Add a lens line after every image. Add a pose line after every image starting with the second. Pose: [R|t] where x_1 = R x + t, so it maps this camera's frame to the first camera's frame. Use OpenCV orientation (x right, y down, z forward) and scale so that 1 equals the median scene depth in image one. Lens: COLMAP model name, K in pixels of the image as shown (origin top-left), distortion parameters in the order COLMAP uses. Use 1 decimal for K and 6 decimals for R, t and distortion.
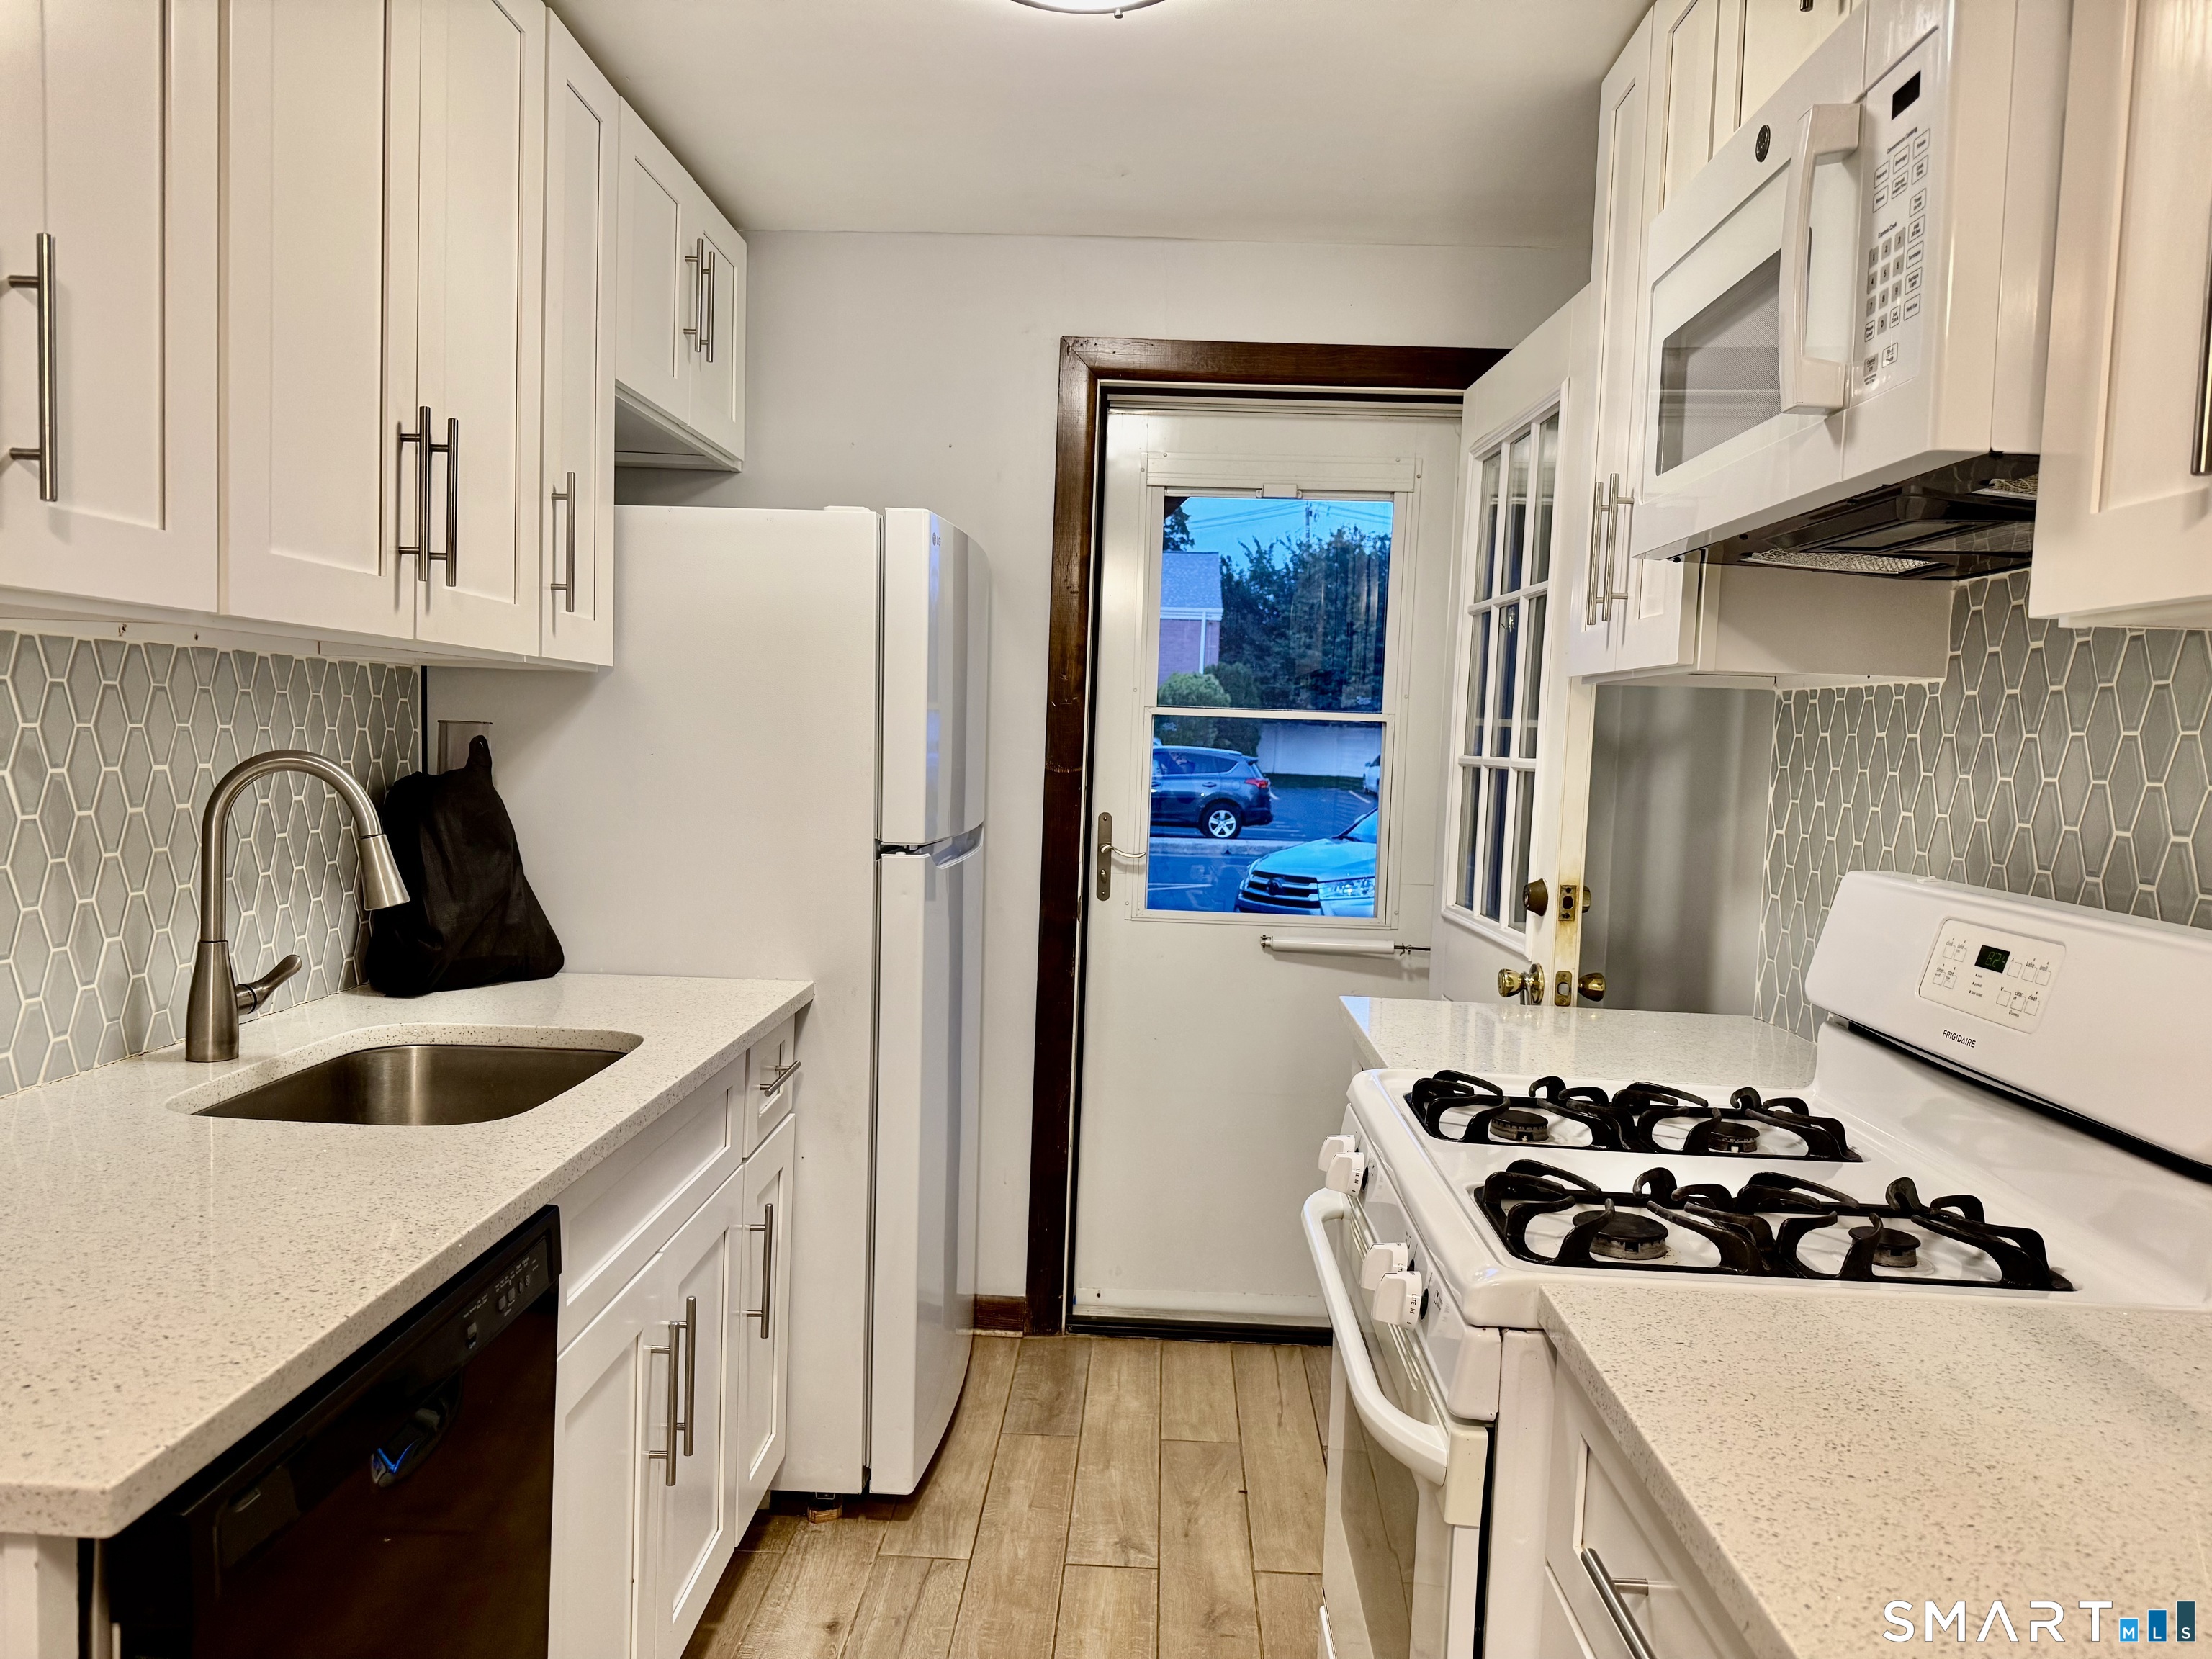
lens RADIAL K [[1569.3, 0, 1106.0], [0, 1569.3, 829.5], [0, 0, 1]] dist [0.052903, -0.072630]
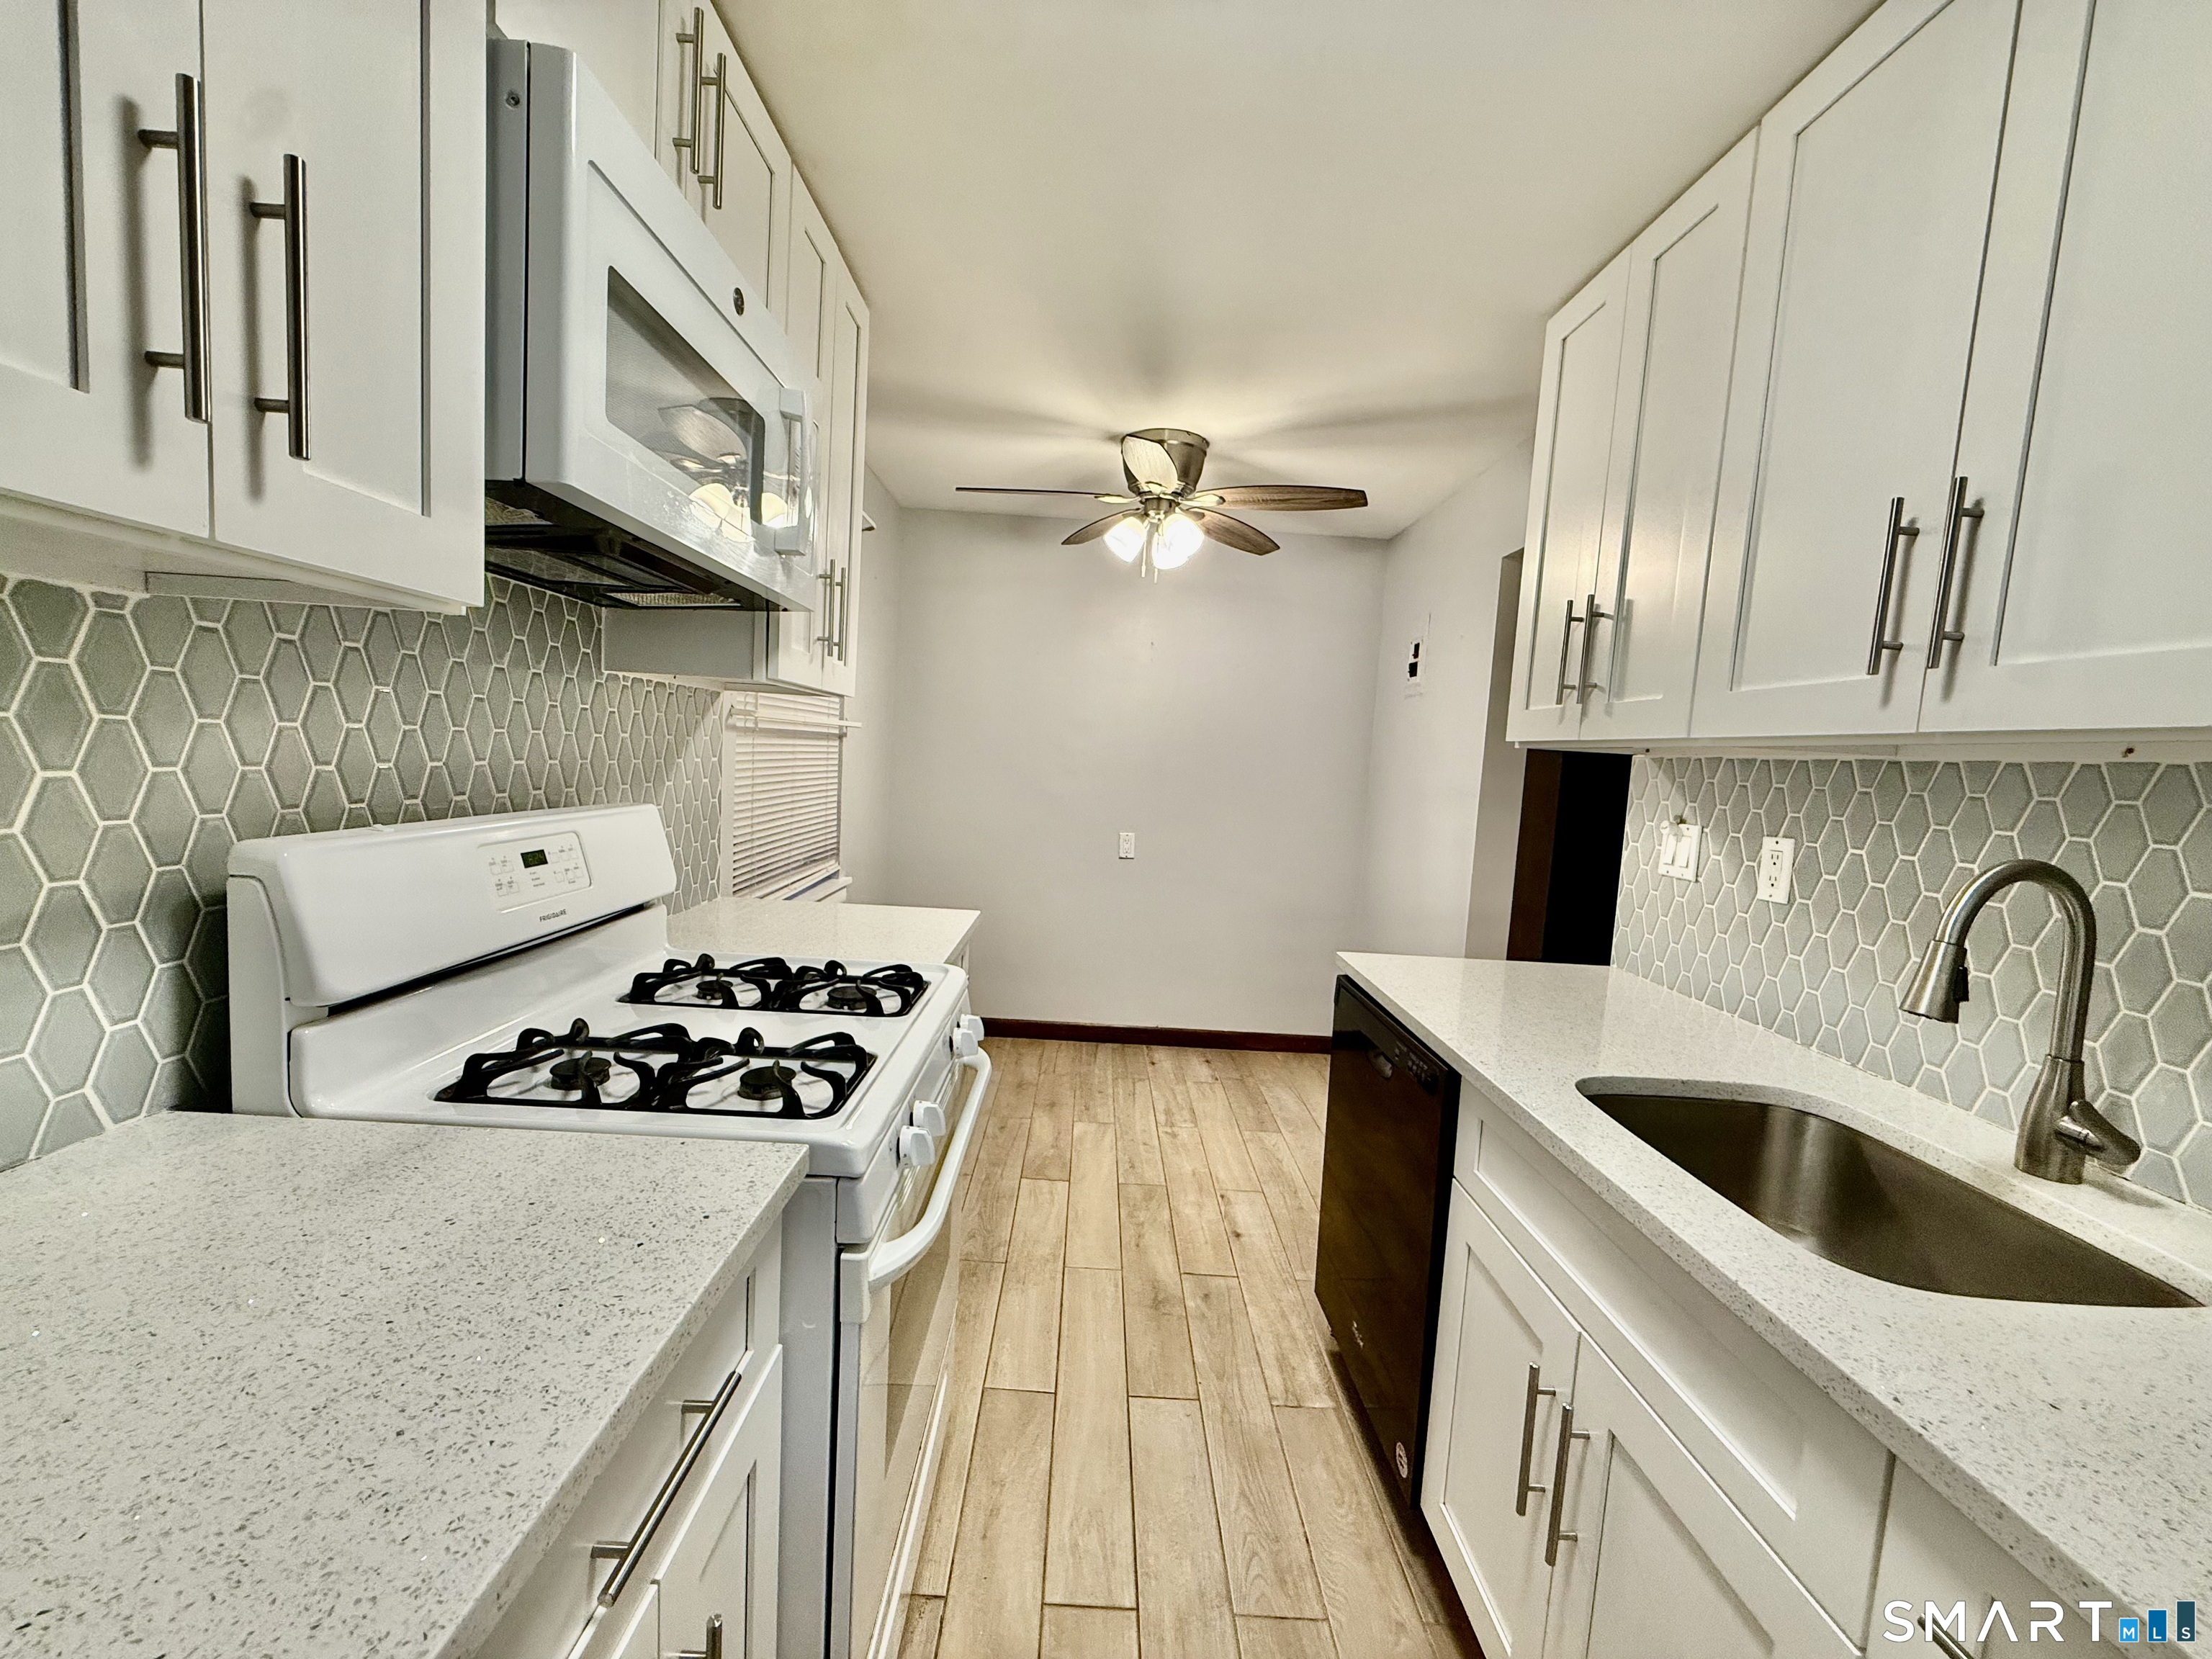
lens RADIAL K [[891.7, 0, 1097.7], [0, 891.7, 831.7], [0, 0, 1]] dist [0.000163, -0.000010]
pose [[-0.995108, -0.088930, -0.043037, 0.085241], [-0.094446, 0.984130, 0.150229, -0.113086], [0.028994, 0.153559, -0.987714, 1.812142]]
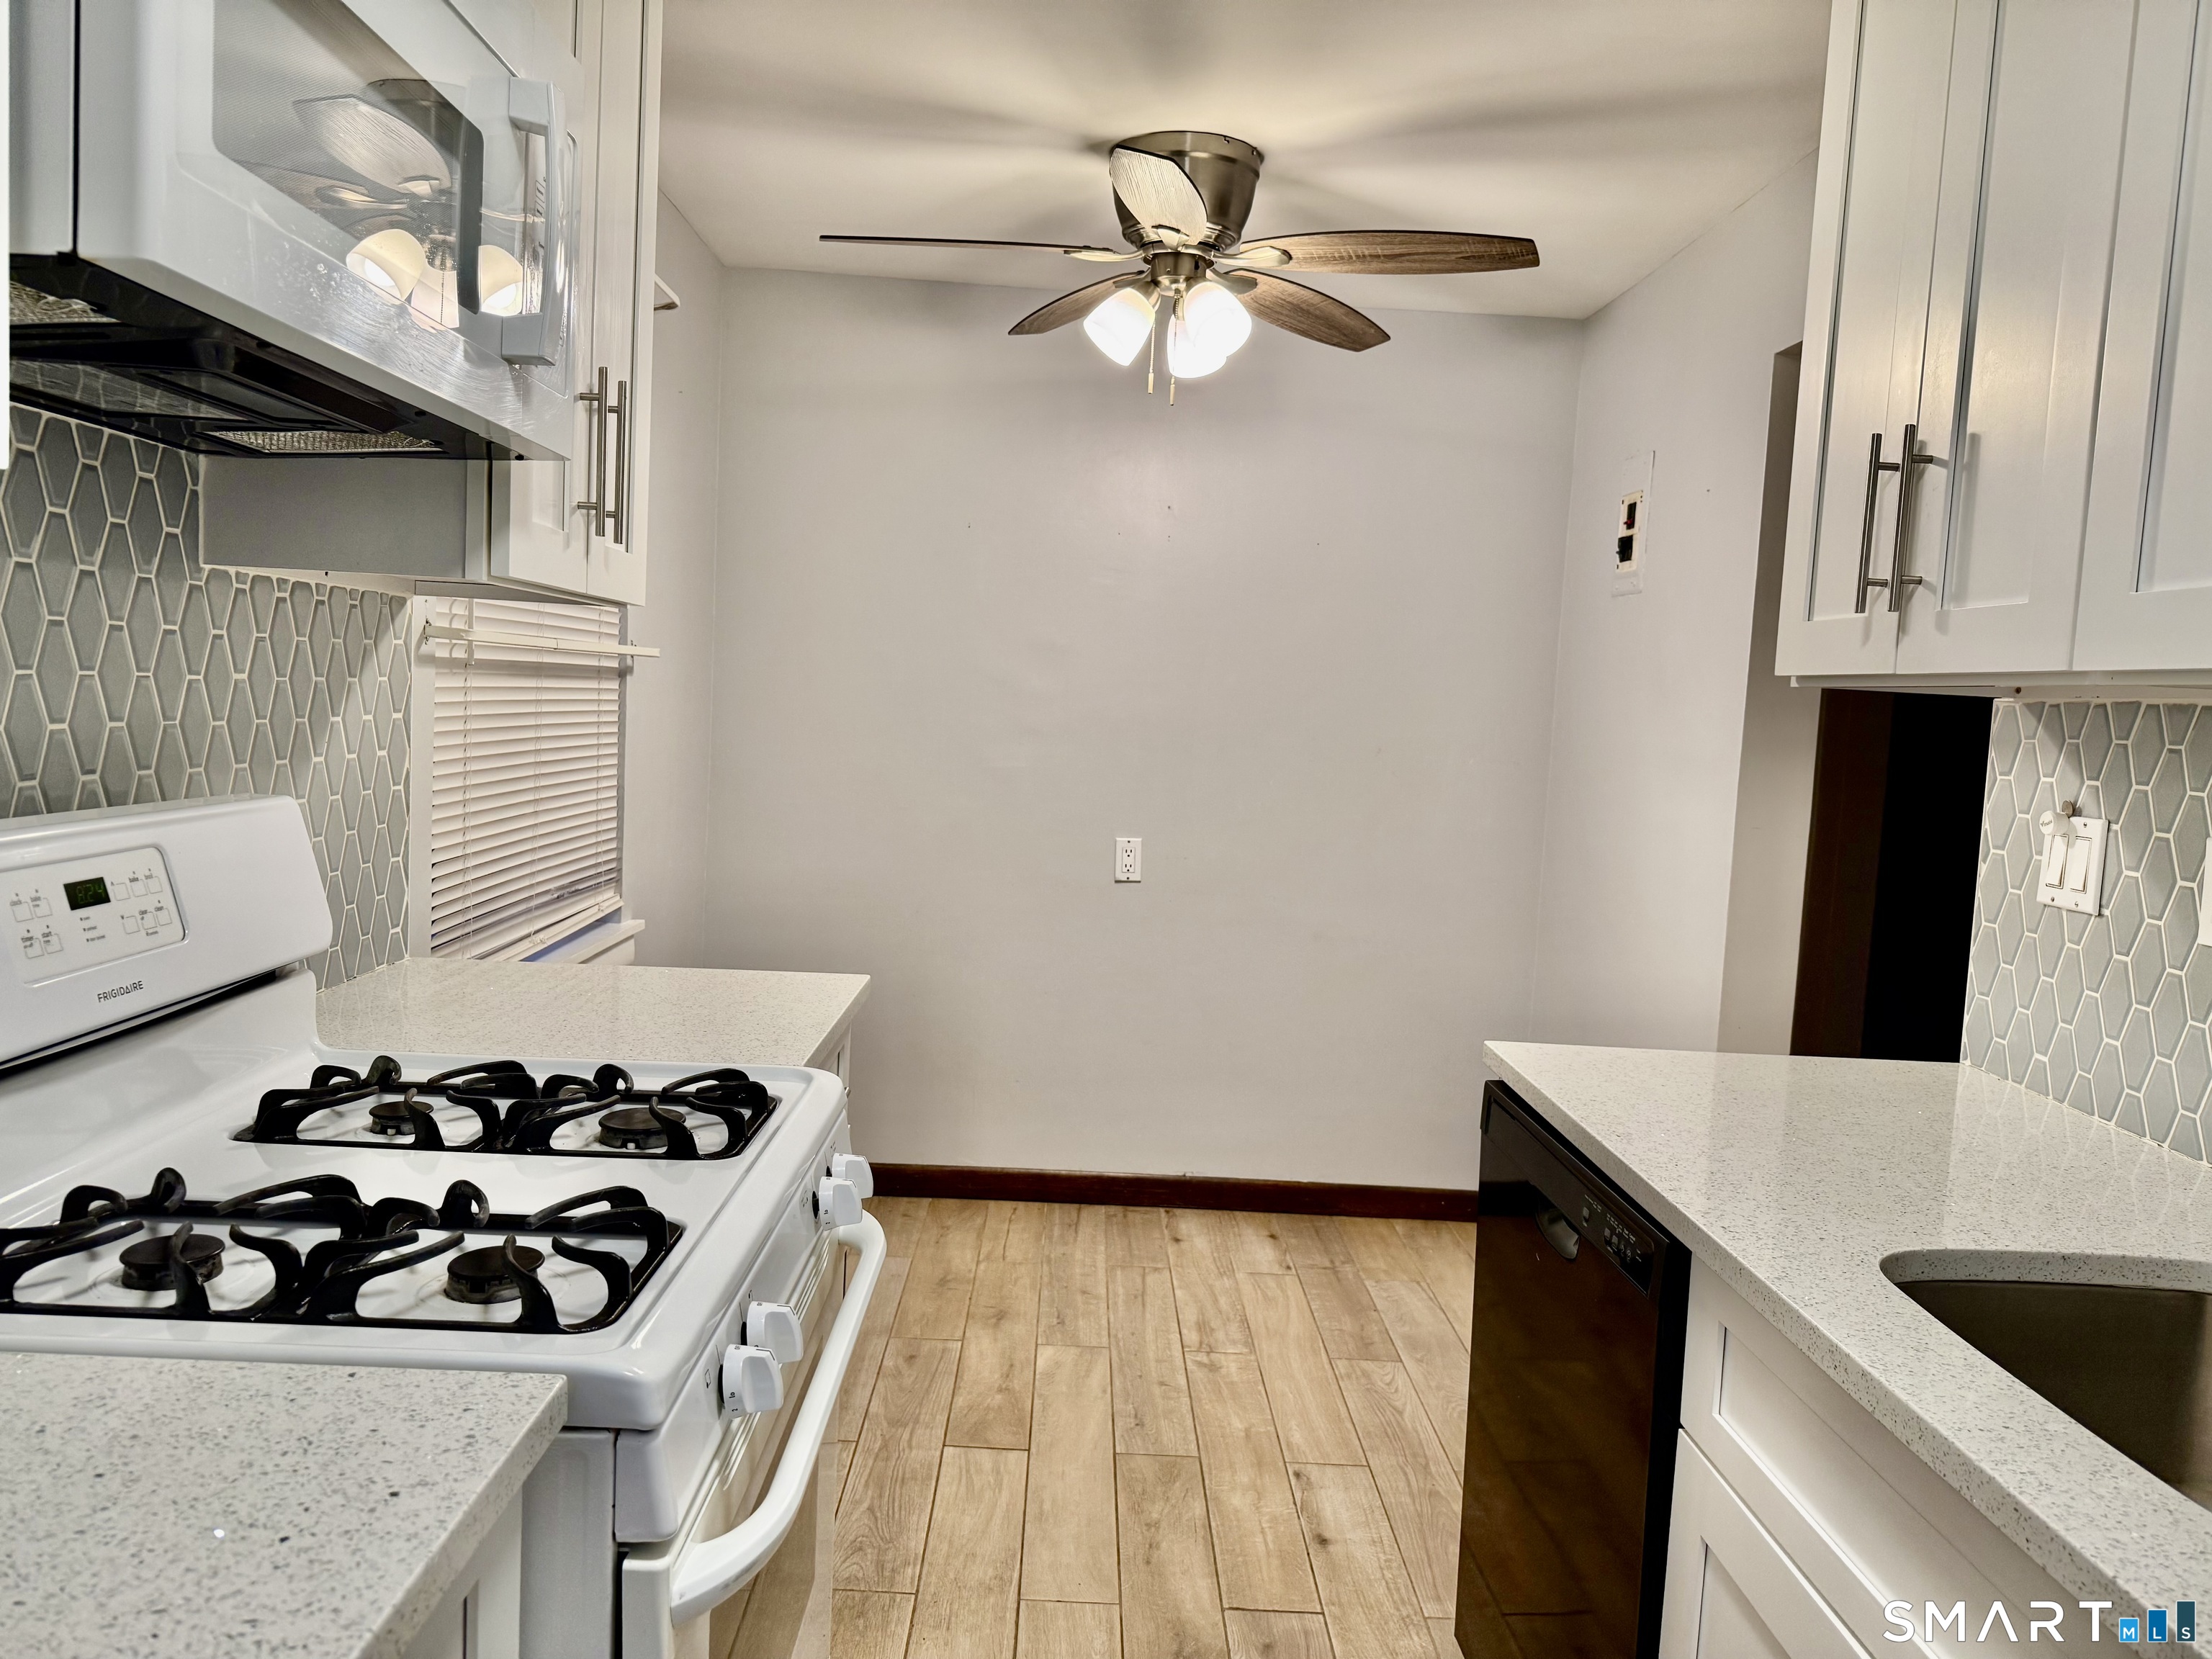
lens RADIAL K [[1569.3, 0, 1106.0], [0, 1569.3, 829.5], [0, 0, 1]] dist [0.052903, -0.072630]
pose [[-0.994919, -0.081405, -0.059246, 0.075933], [-0.089271, 0.985365, 0.145212, -0.121327], [0.046558, 0.149763, -0.987625, 1.844844]]
